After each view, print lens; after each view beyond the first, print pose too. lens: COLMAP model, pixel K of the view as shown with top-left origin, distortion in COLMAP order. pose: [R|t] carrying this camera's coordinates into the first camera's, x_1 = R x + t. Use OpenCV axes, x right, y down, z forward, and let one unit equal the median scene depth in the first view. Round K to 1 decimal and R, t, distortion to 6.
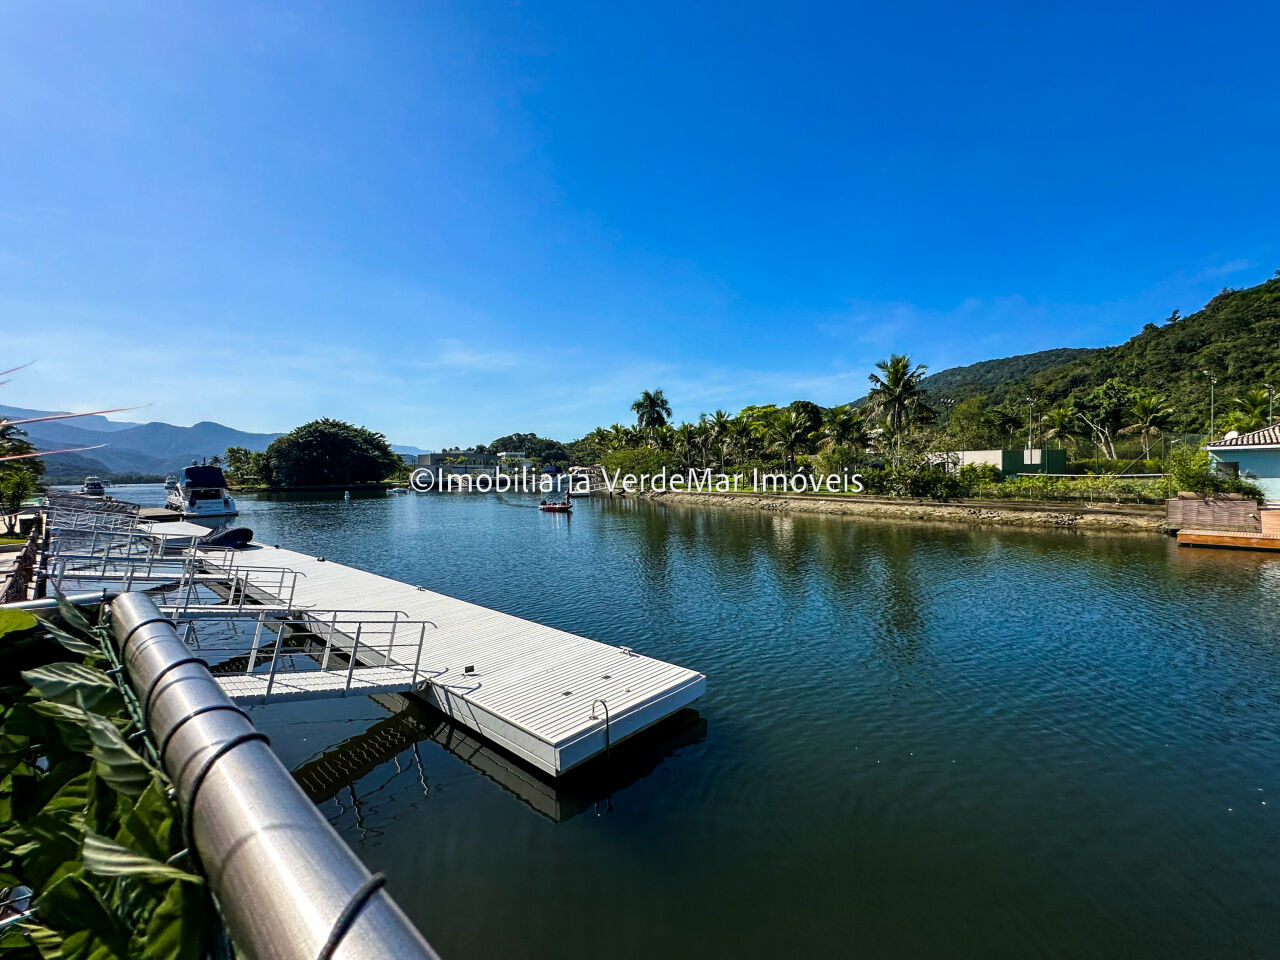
lens RADIAL K [[526.5, 0, 640.0], [0, 526.5, 480.0], [0, 0, 1]] dist [-0.000718, -0.000321]
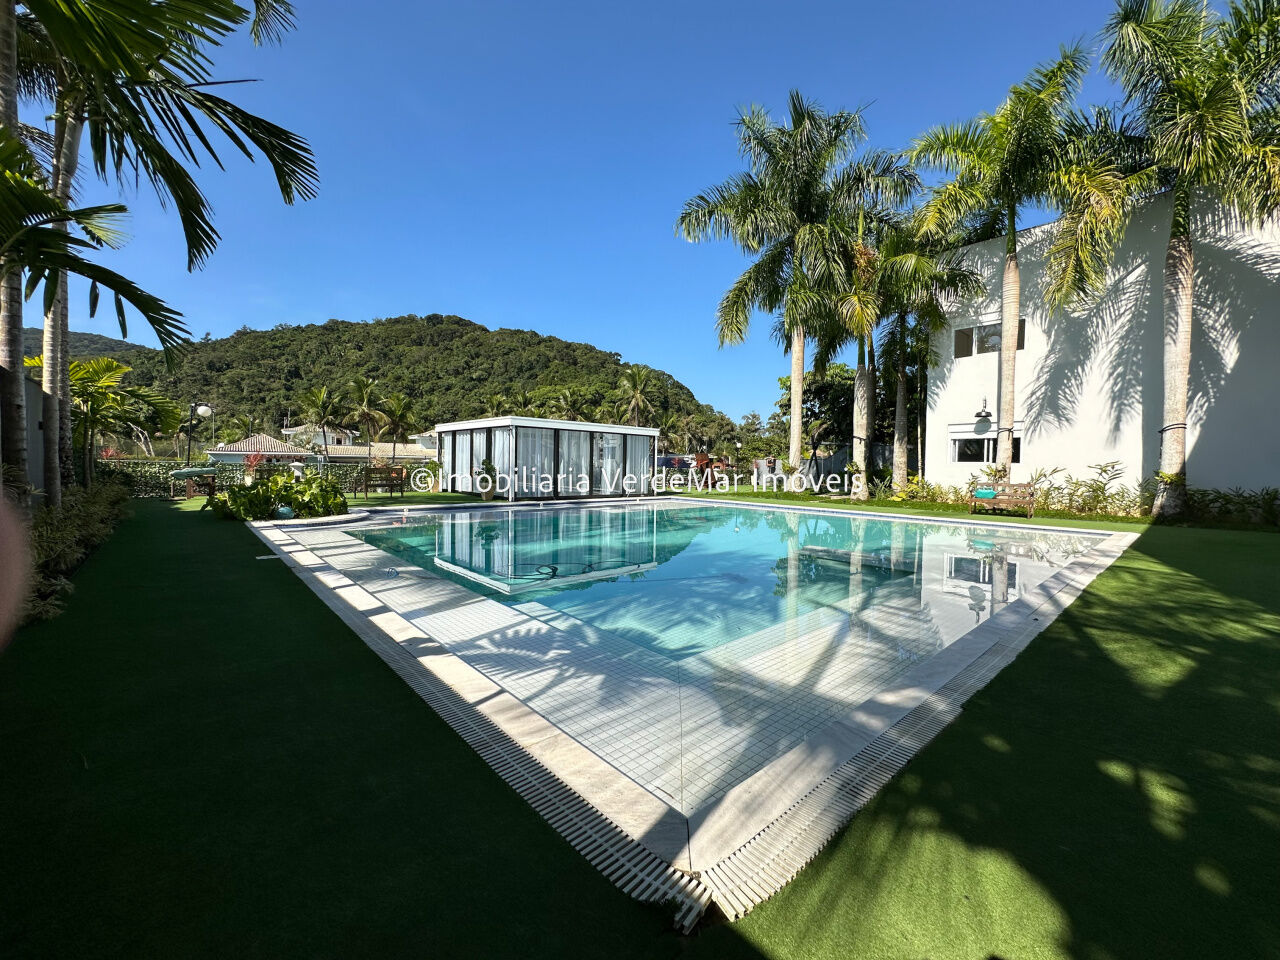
lens RADIAL K [[516.4, 0, 640.0], [0, 516.4, 480.0], [0, 0, 1]] dist [0.002354, 0.000345]
pose [[0.085679, -0.003152, 0.996318, -0.081559], [-0.002328, 0.999992, 0.003364, 0.003691], [-0.996320, -0.002608, 0.085671, -0.094926]]
